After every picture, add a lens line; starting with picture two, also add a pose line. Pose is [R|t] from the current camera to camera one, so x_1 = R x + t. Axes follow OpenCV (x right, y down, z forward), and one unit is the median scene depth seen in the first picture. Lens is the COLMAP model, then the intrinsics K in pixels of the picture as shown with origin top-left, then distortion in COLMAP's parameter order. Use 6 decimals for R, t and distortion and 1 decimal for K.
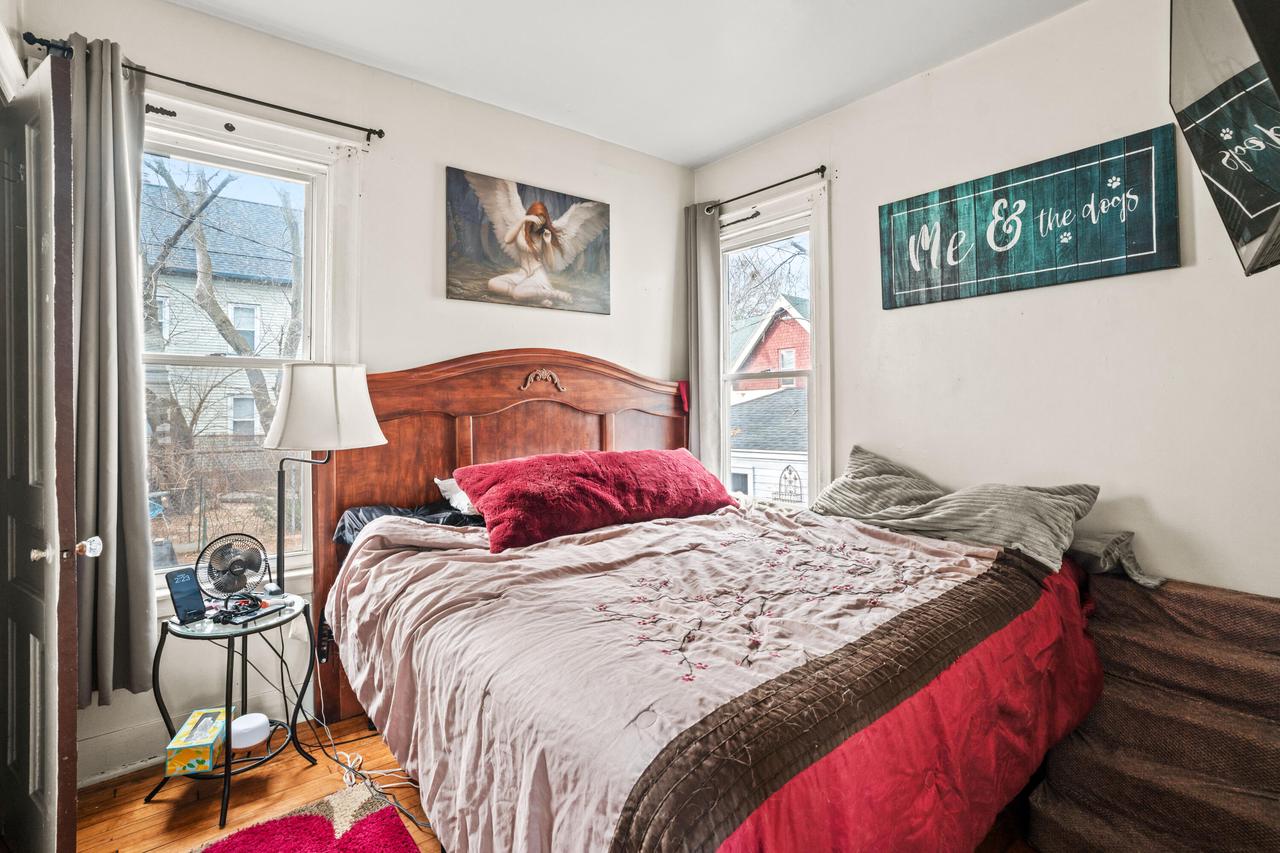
lens RADIAL K [[602.5, 0, 640.7], [0, 602.5, 397.0], [0, 0, 1]] dist [-0.051327, 0.027470]
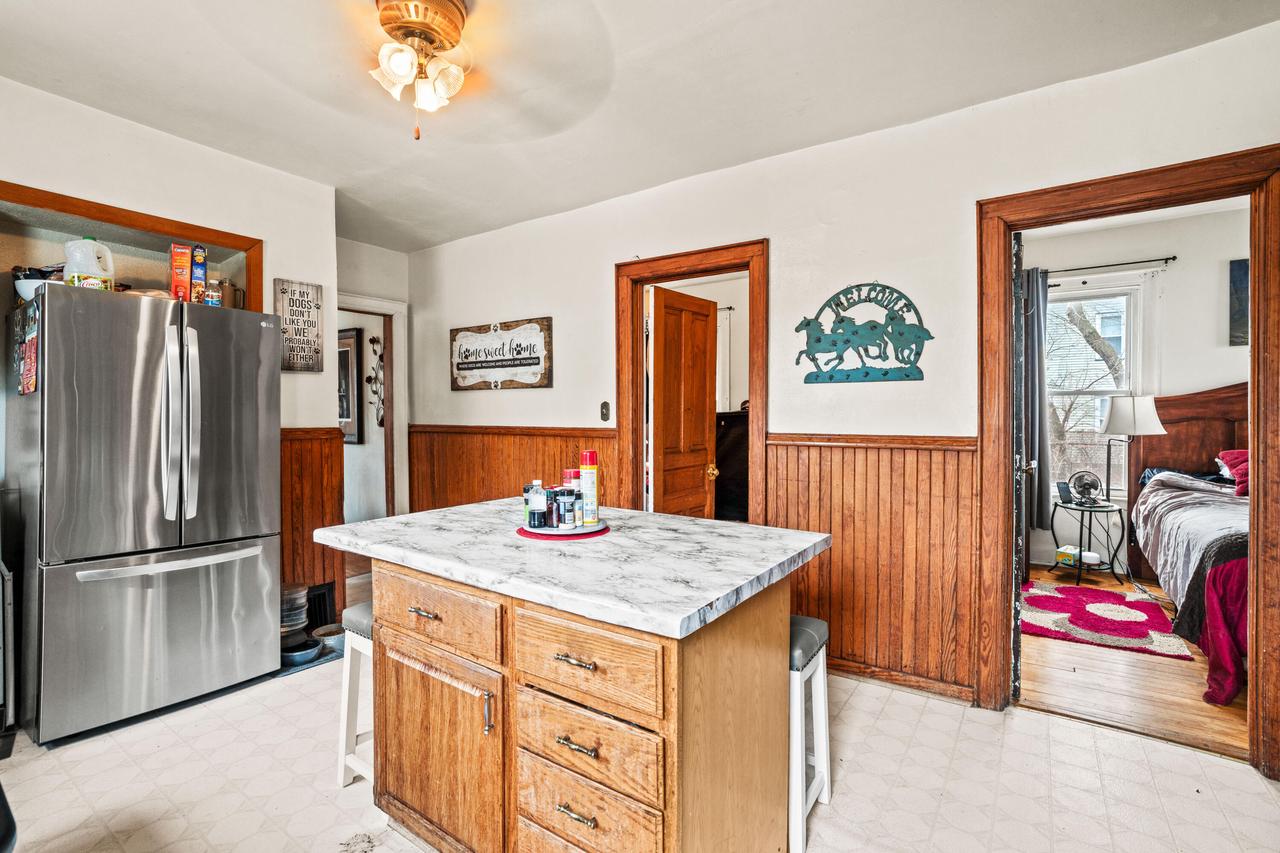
lens RADIAL K [[589.0, 0, 643.2], [0, 589.0, 420.7], [0, 0, 1]] dist [-0.049487, 0.025613]
pose [[0.288551, 0.024840, -0.957142, 0.825582], [0.017160, 0.999369, 0.031109, -0.050582], [0.957311, -0.025401, 0.287943, -1.108735]]
